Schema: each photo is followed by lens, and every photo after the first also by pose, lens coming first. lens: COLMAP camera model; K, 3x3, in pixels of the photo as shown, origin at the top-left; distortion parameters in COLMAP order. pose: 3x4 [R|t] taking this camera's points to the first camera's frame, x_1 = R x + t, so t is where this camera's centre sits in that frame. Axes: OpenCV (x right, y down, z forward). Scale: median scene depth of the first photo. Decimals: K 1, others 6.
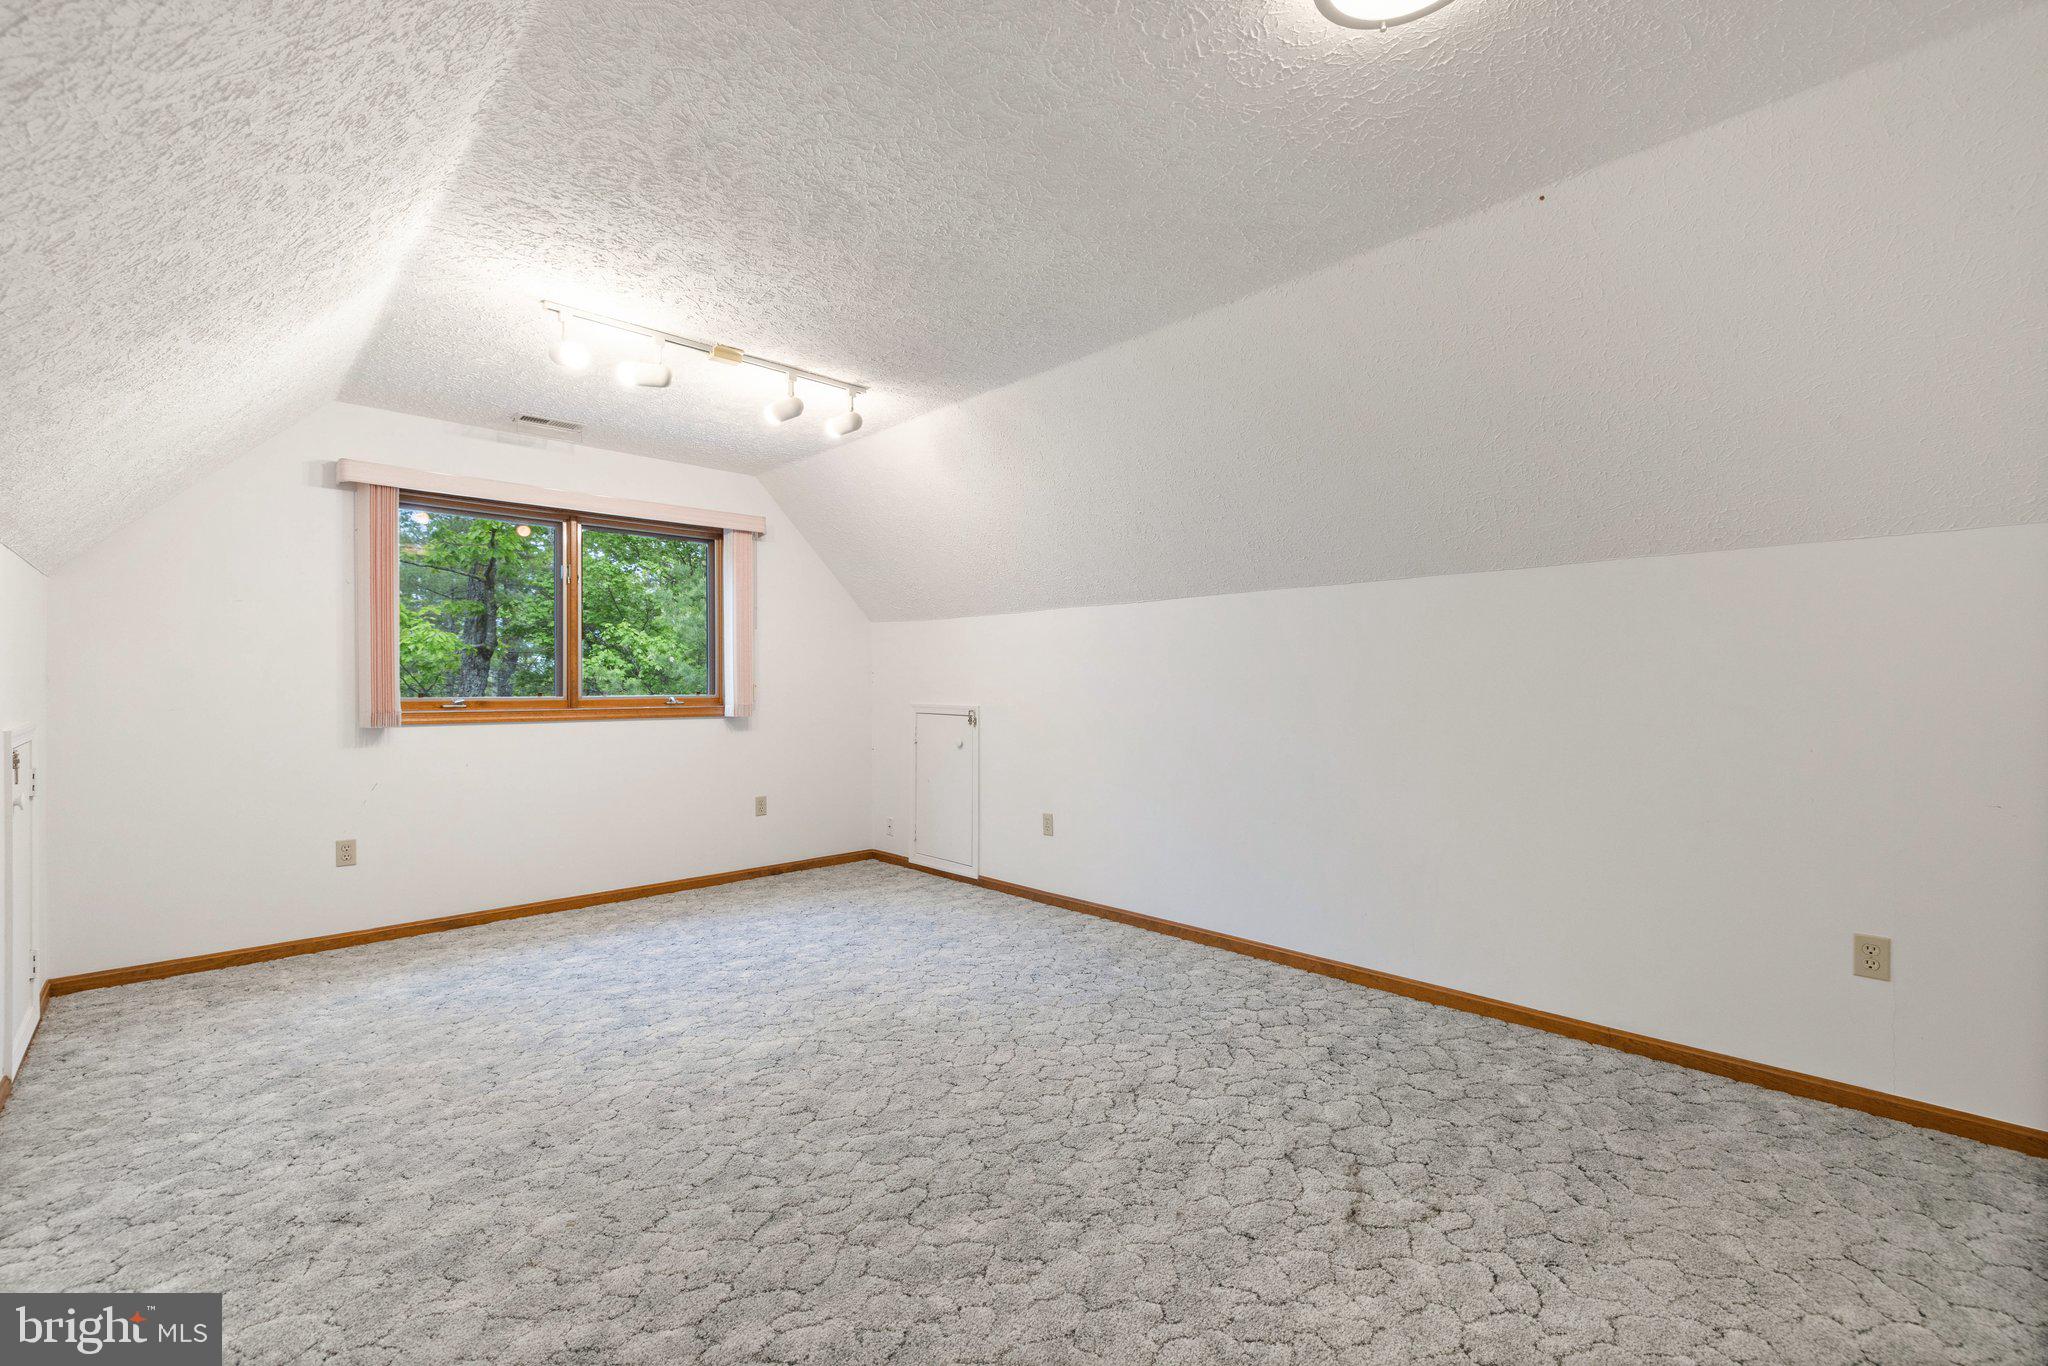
lens RADIAL K [[882.0, 0, 1017.4], [0, 882.0, 684.4], [0, 0, 1]] dist [-0.002321, 0.001882]
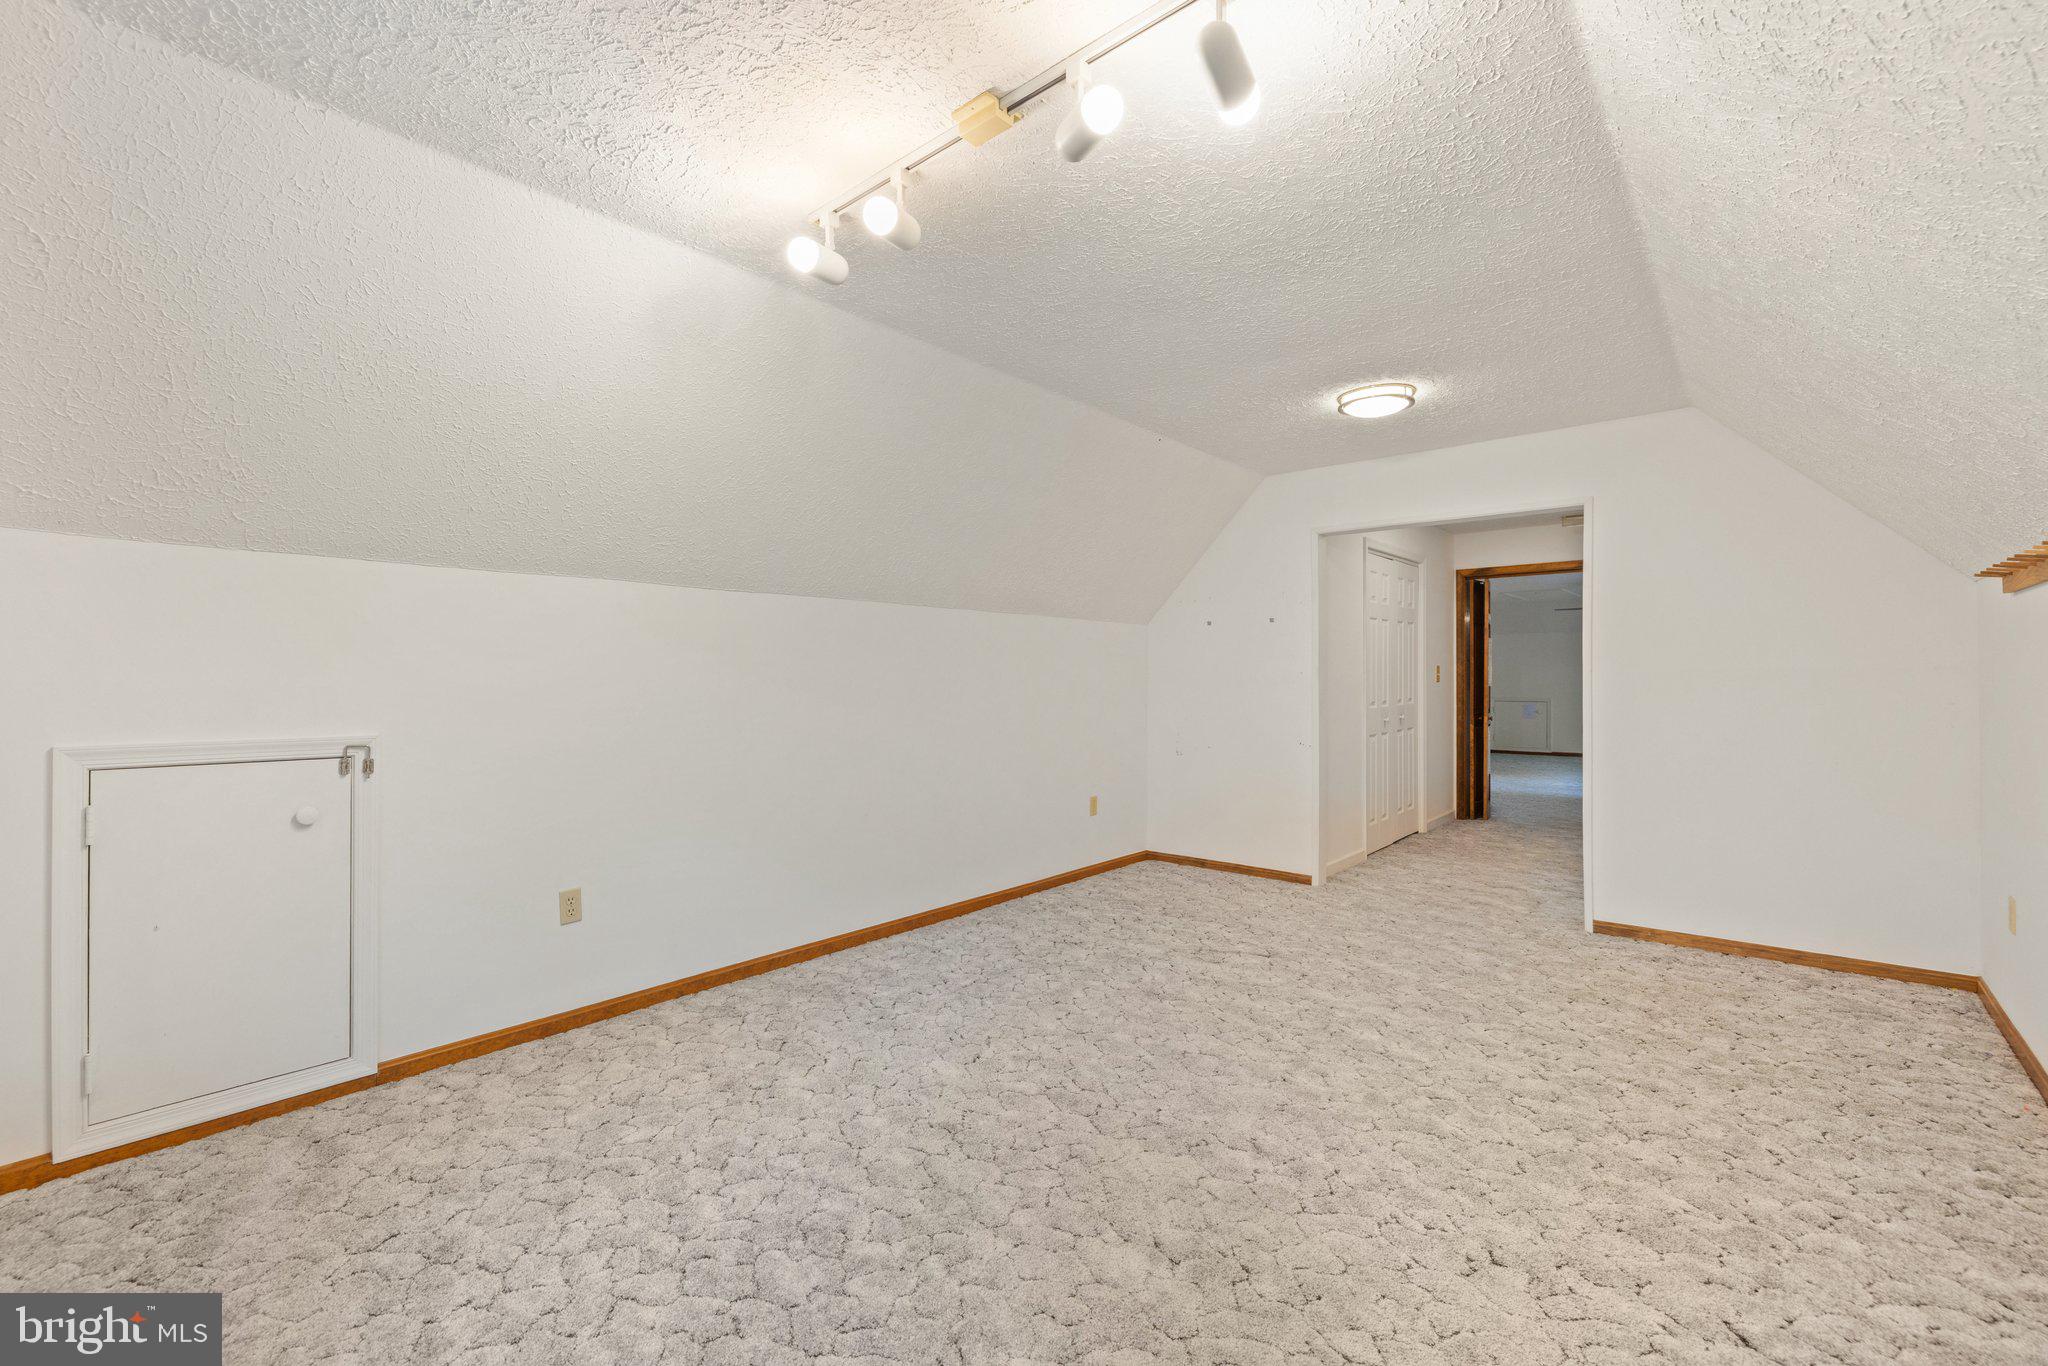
lens RADIAL K [[882.0, 0, 1015.6], [0, 882.0, 677.8], [0, 0, 1]] dist [-0.002321, 0.001882]
pose [[-0.101894, 0.000286, 0.994795, -0.876257], [0.004647, 0.999989, 0.000188, -0.008594], [-0.994784, 0.004642, -0.101894, 1.016531]]
